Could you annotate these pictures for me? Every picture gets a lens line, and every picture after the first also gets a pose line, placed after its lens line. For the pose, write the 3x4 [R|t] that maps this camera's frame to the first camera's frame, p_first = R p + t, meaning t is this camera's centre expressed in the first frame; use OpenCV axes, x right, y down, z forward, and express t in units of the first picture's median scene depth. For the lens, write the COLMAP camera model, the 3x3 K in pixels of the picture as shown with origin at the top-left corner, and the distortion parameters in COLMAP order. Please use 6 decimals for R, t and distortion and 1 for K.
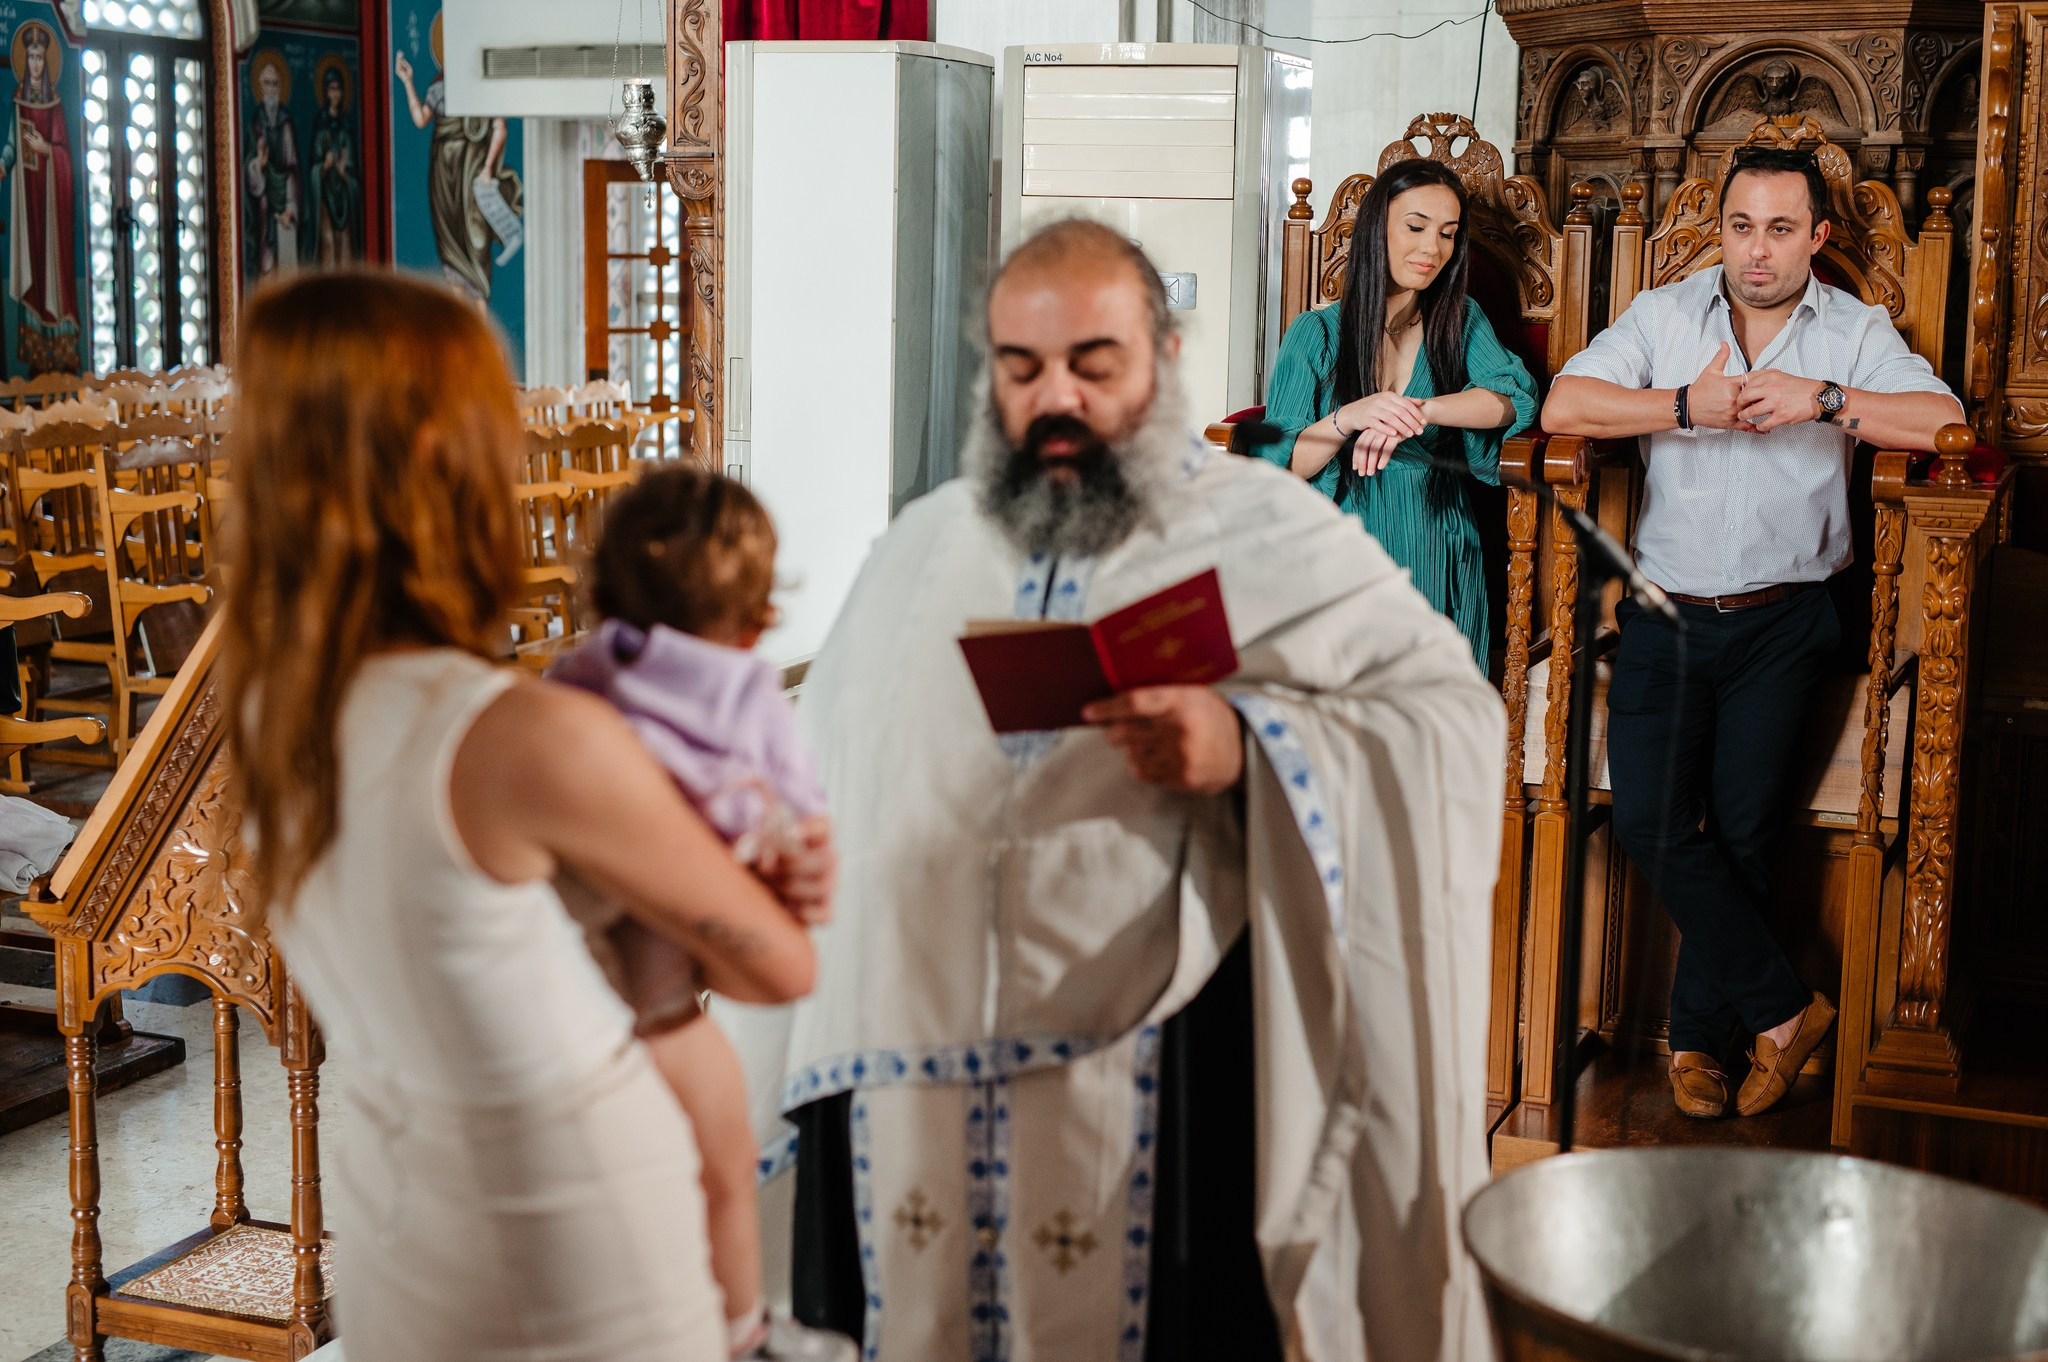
lens RADIAL K [[2932.2, 0, 1024.0], [0, 2932.2, 681.0], [0, 0, 1]] dist [-0.021319, -0.048264]
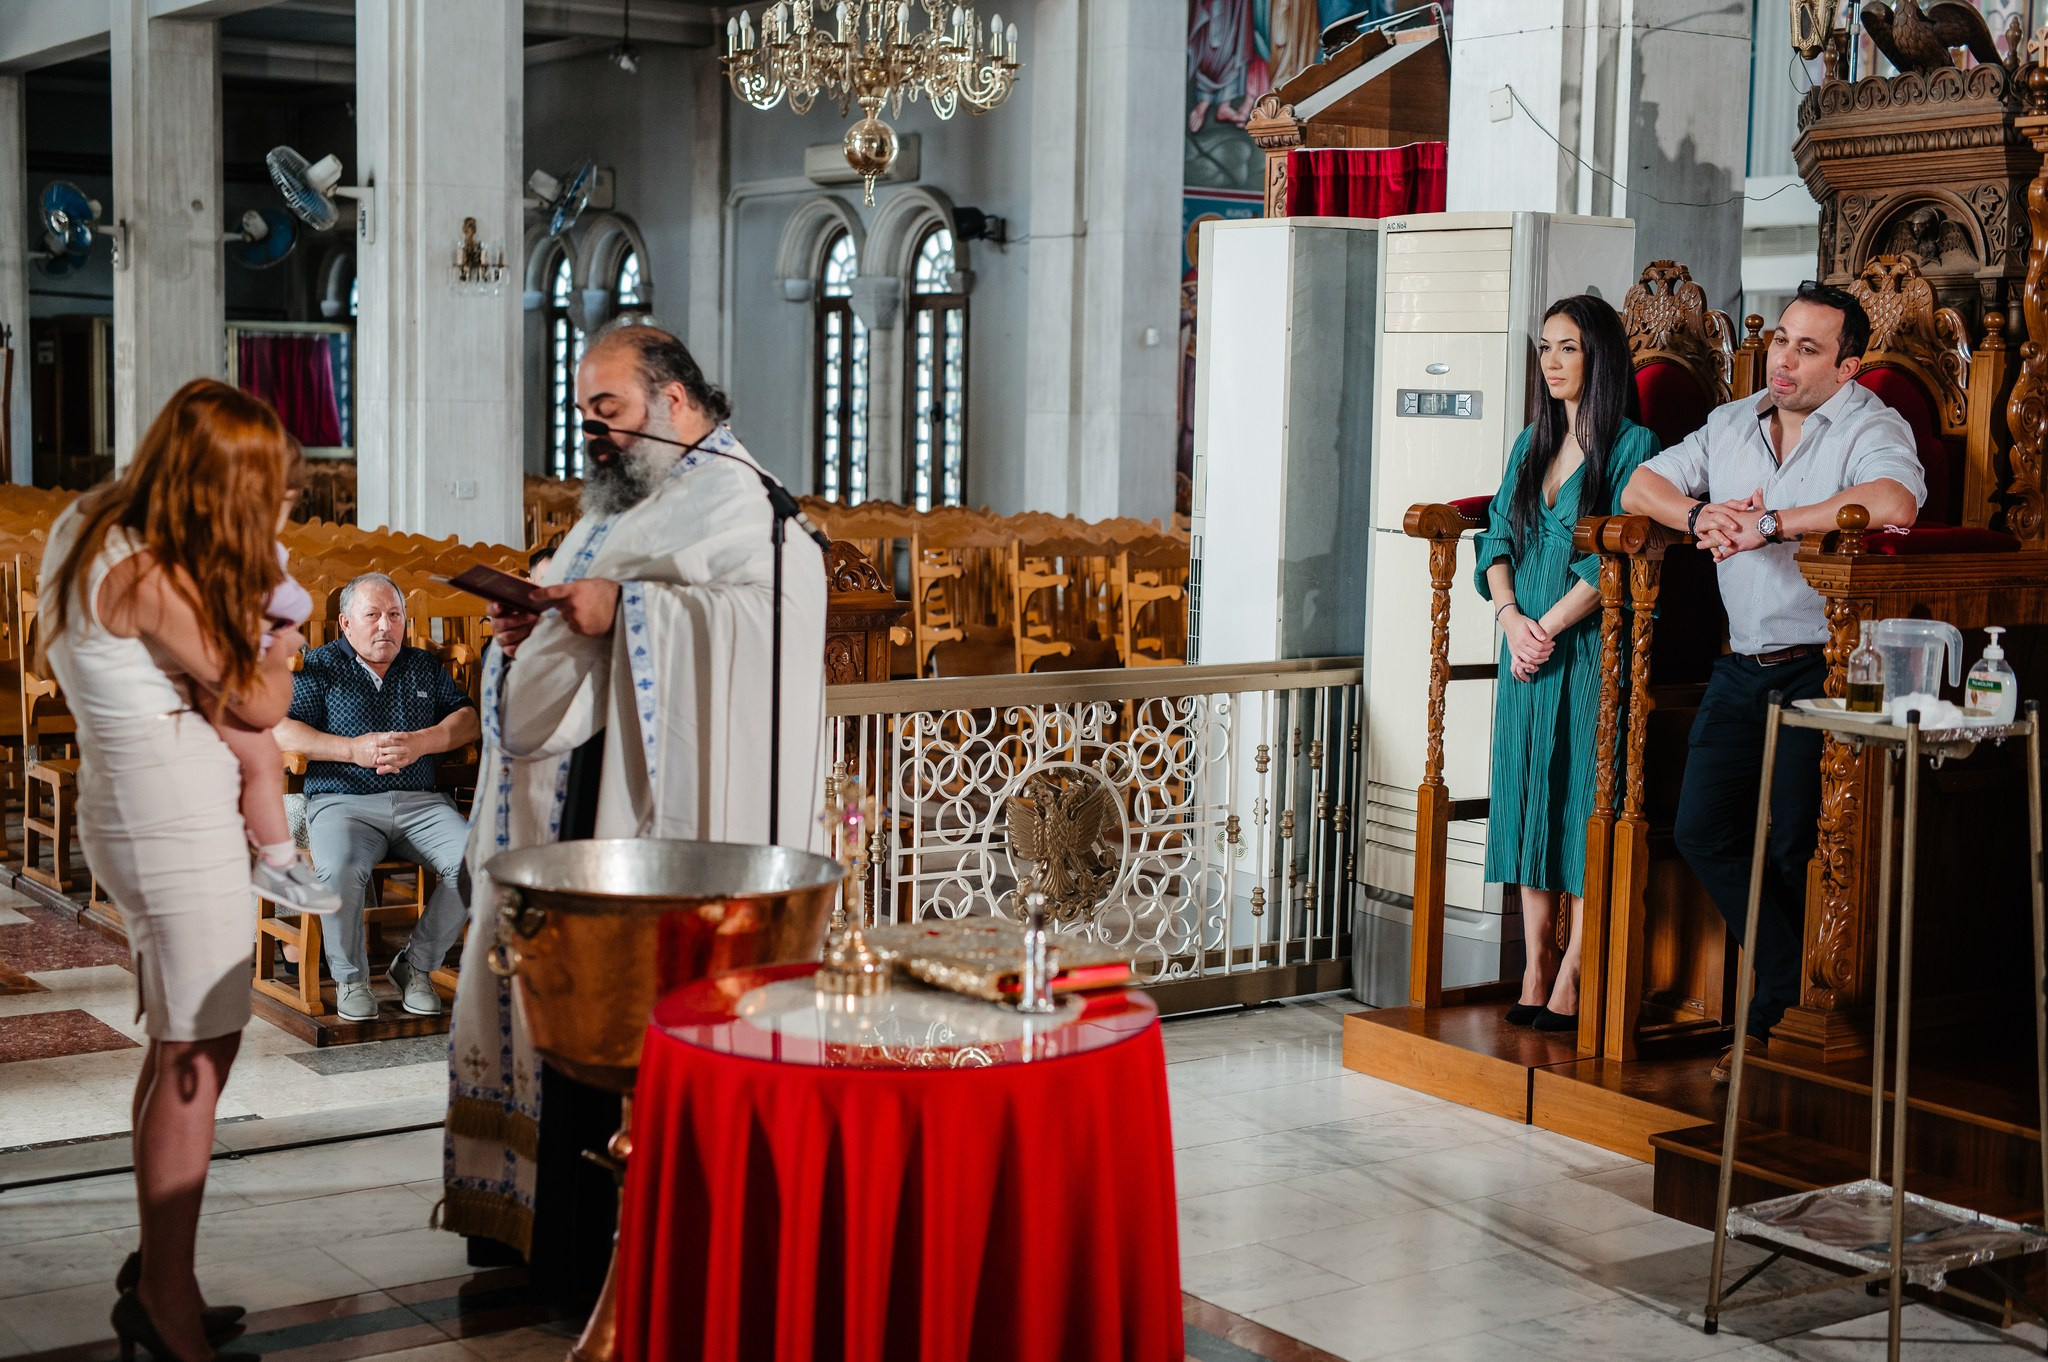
lens RADIAL K [[2914.8, 0, 1024.0], [0, 2914.8, 681.0], [0, 0, 1]] dist [0.013090, 0.043331]
pose [[0.839179, 0.056717, -0.540889, 0.608534], [-0.091336, 0.995119, -0.037359, 0.053878], [0.536130, 0.080754, 0.840264, -0.165875]]
